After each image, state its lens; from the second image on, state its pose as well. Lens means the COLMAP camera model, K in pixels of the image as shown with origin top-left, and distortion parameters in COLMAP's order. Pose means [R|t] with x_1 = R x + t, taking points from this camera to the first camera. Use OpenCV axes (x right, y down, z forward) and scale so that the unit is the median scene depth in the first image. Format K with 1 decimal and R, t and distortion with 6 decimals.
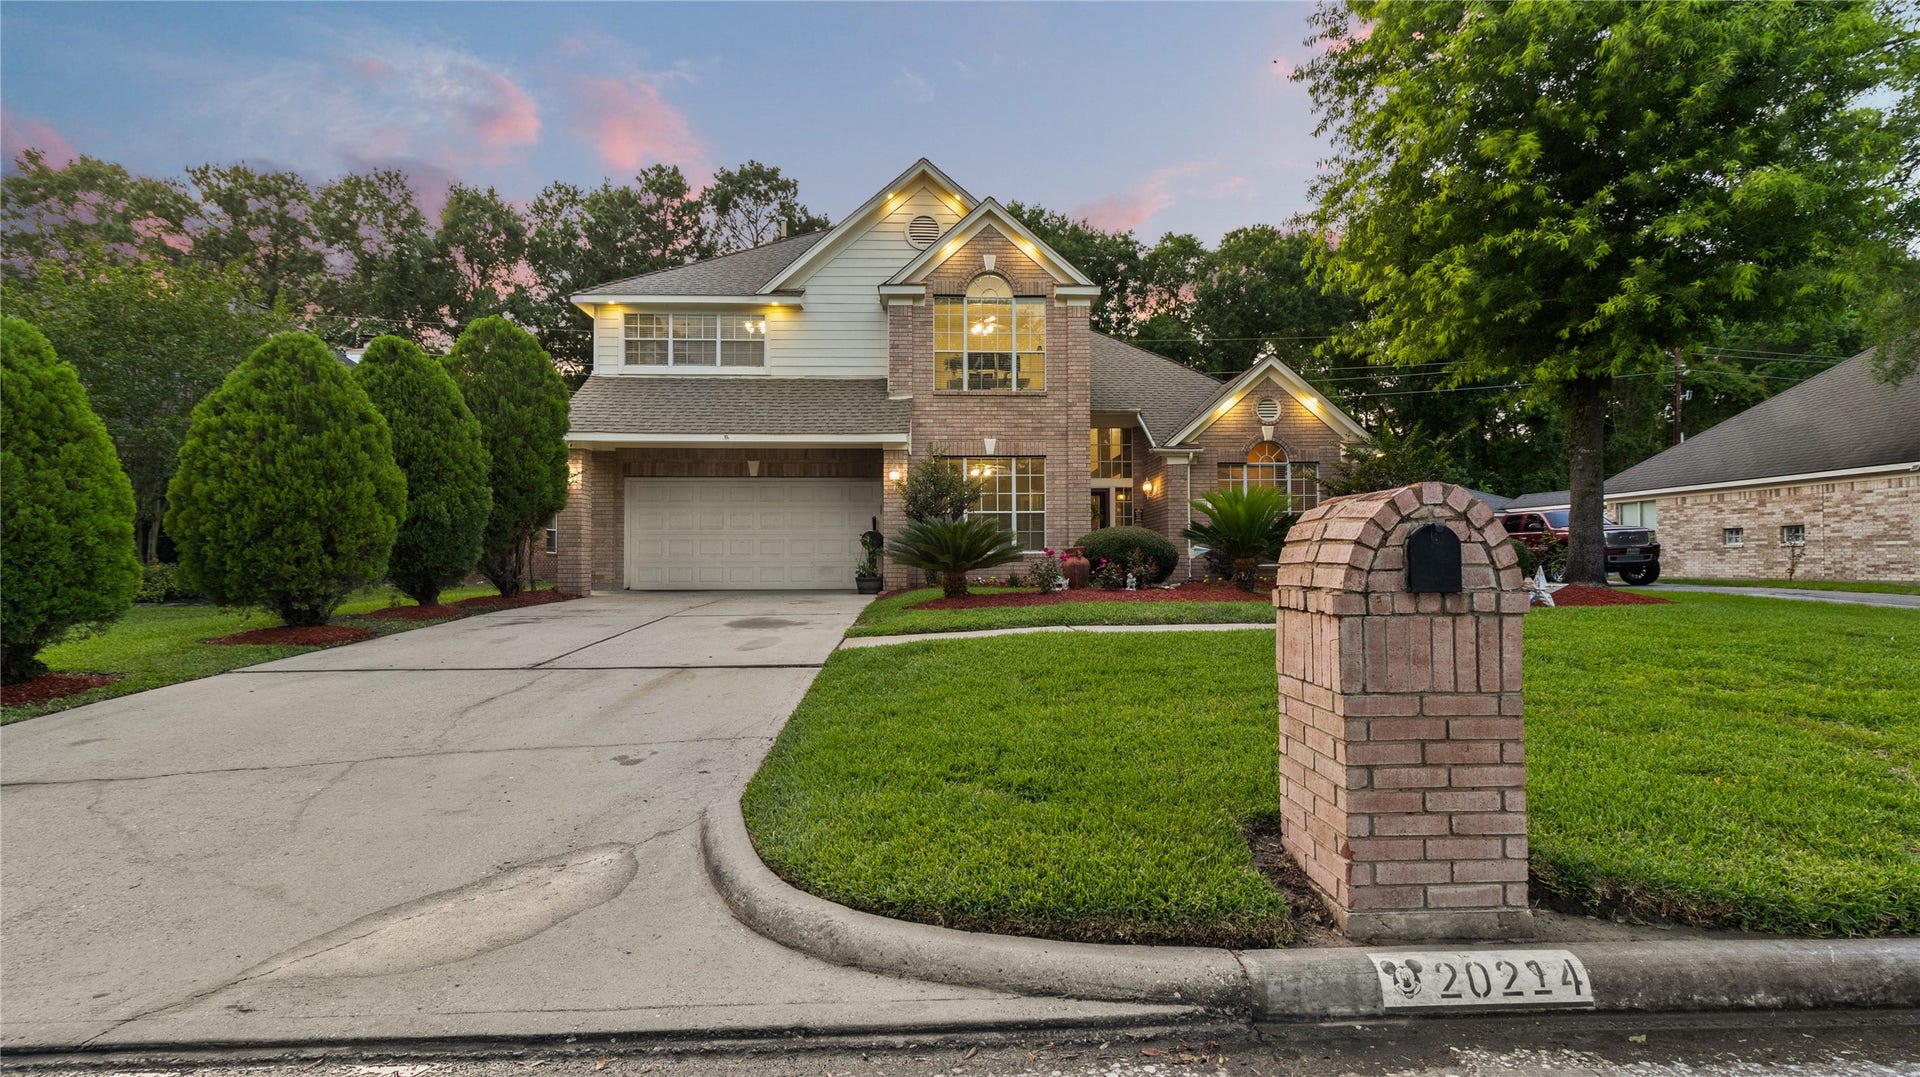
lens RADIAL K [[892.7, 0, 970.4], [0, 892.7, 552.9], [0, 0, 1]] dist [-0.002208, 0.002871]
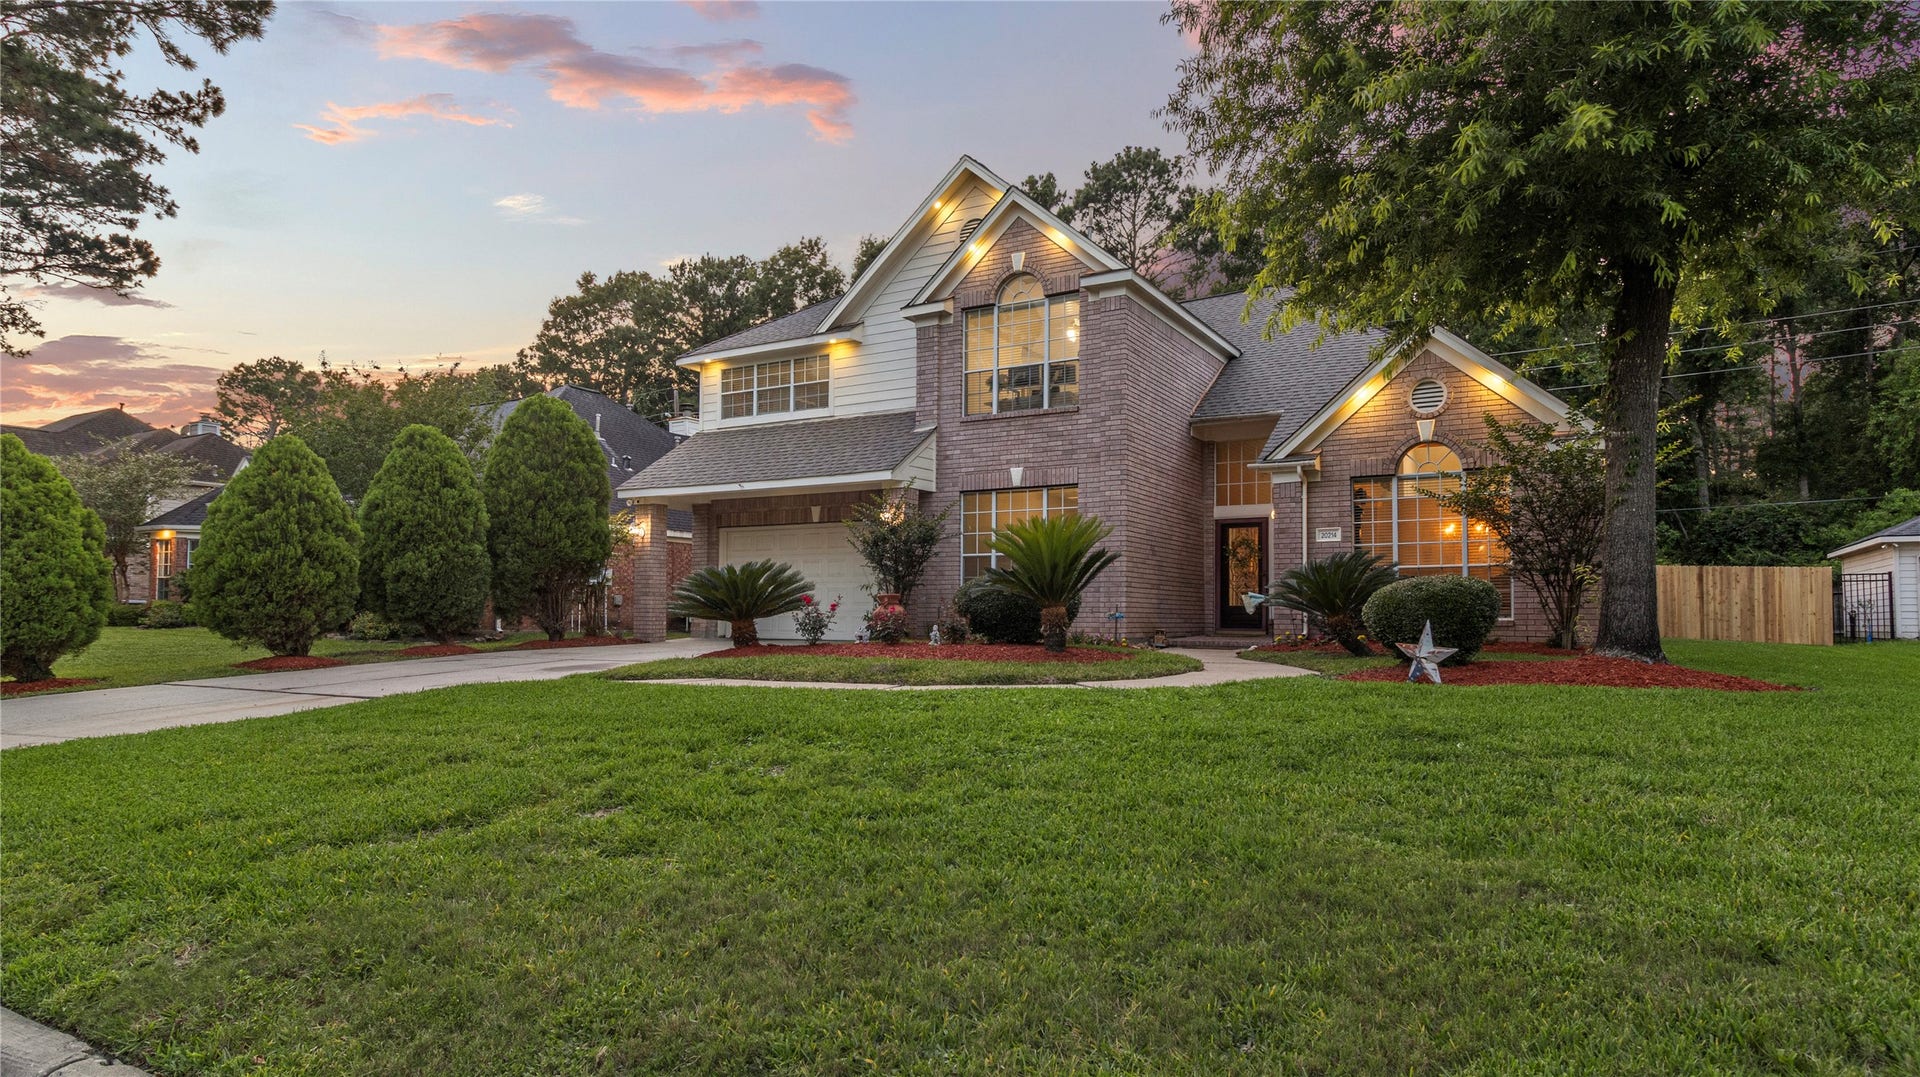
lens RADIAL K [[1067.4, 0, 957.5], [0, 1067.4, 599.5], [0, 0, 1]] dist [0.001523, 0.000687]
pose [[0.843319, -0.000519, -0.537414, 0.509959], [-0.000173, 0.999999, -0.001237, -0.000305], [0.537414, 0.001136, 0.843318, 0.104802]]
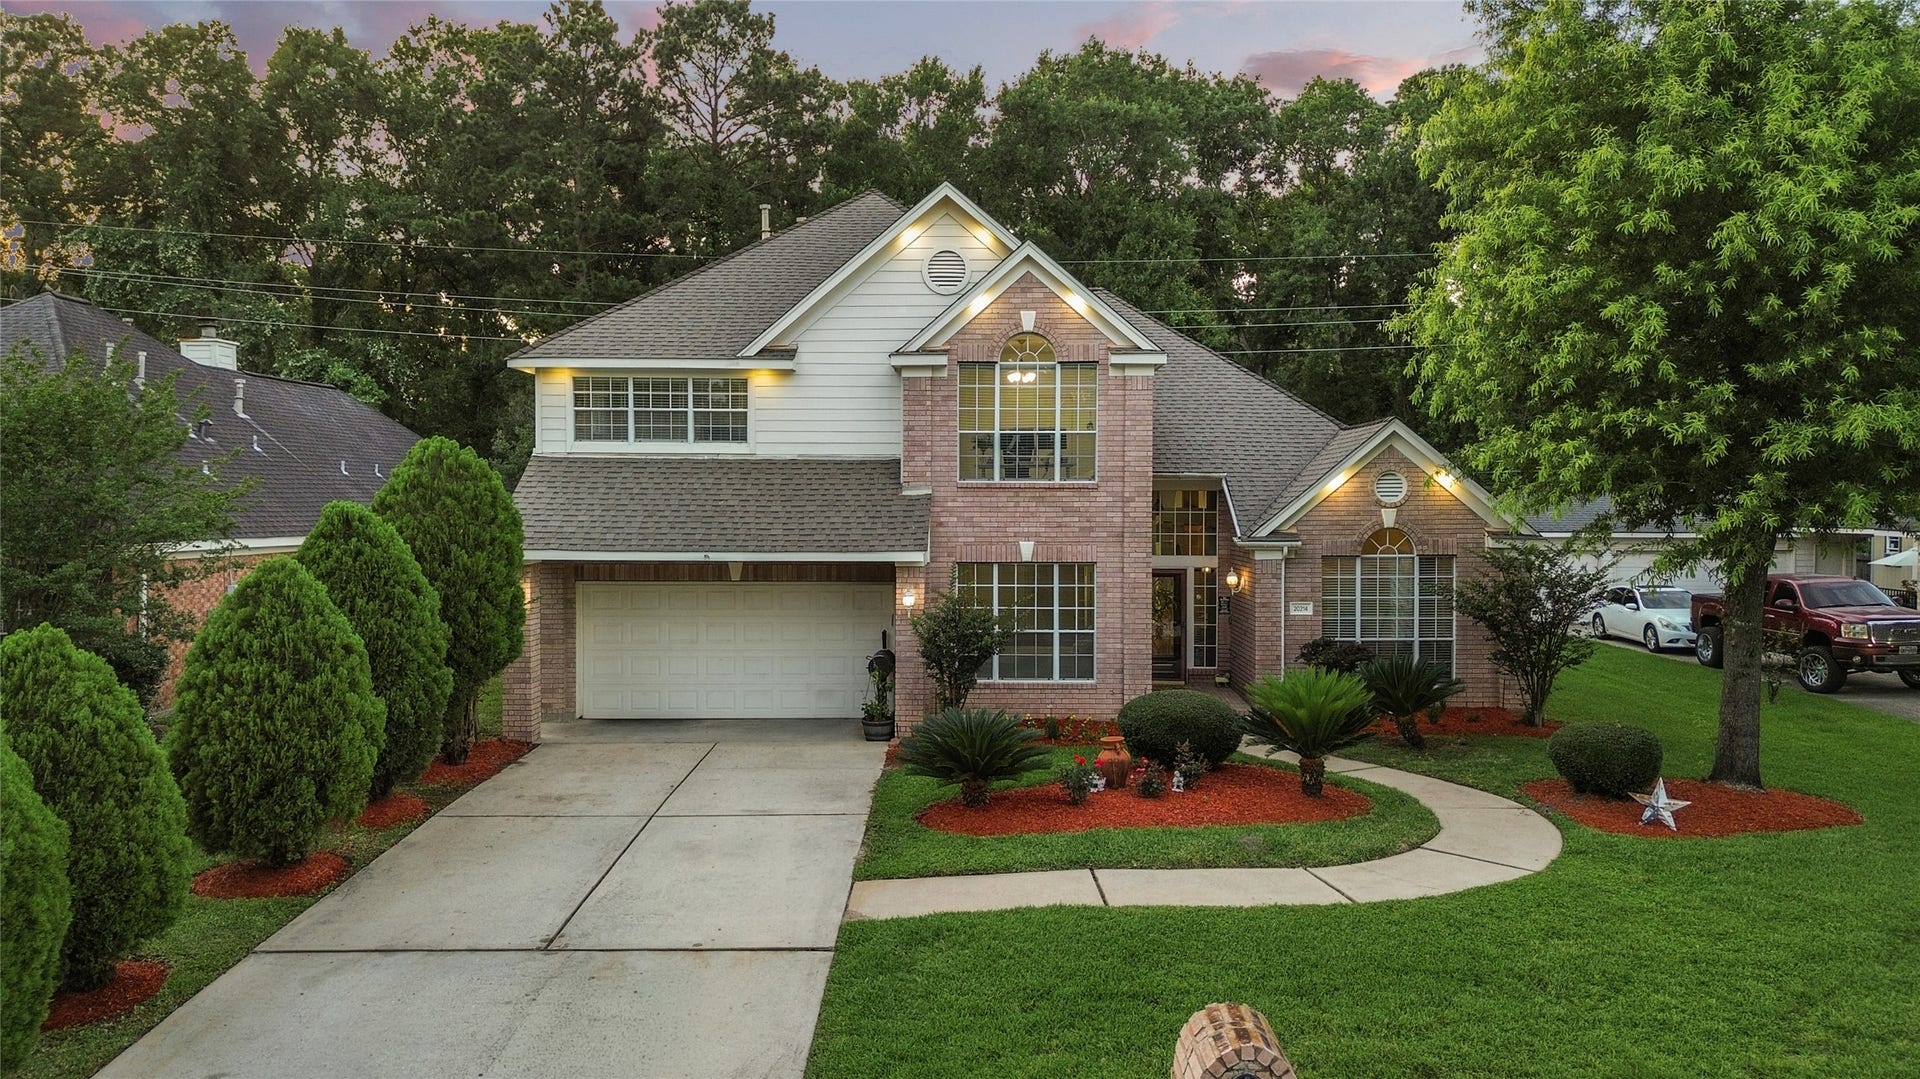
lens RADIAL K [[1374.2, 0, 963.7], [0, 1374.2, 534.4], [0, 0, 1]] dist [0.038939, -0.017157]
pose [[0.998827, 0.006310, -0.048013, 0.023875], [-0.004401, 0.999199, 0.039767, -0.178654], [0.048226, -0.039509, 0.998055, -0.230763]]
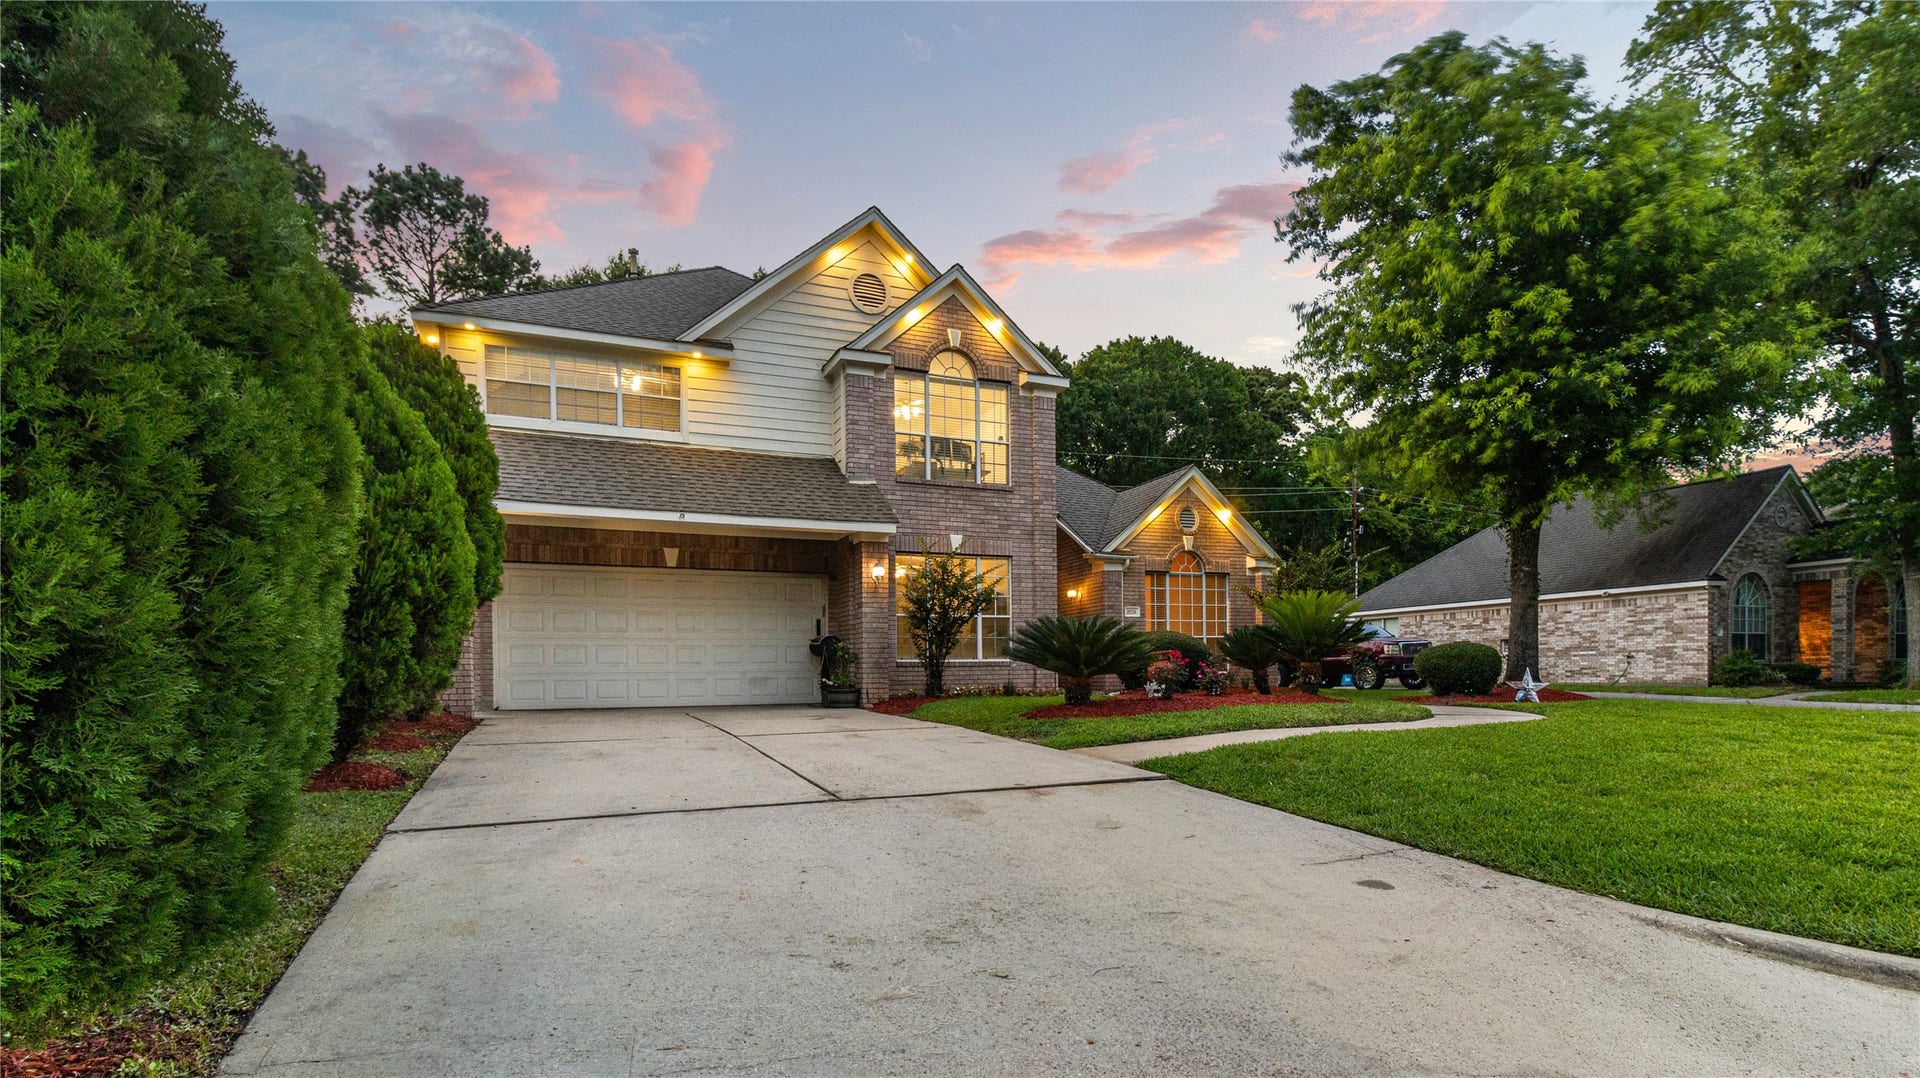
lens RADIAL K [[953.9, 0, 1006.3], [0, 953.9, 689.1], [0, 0, 1]] dist [0.003041, -0.001908]
pose [[0.922756, -0.013294, 0.385156, -0.297886], [0.005478, 0.999756, 0.021383, 0.008044], [-0.385347, -0.017621, 0.922604, 0.083880]]
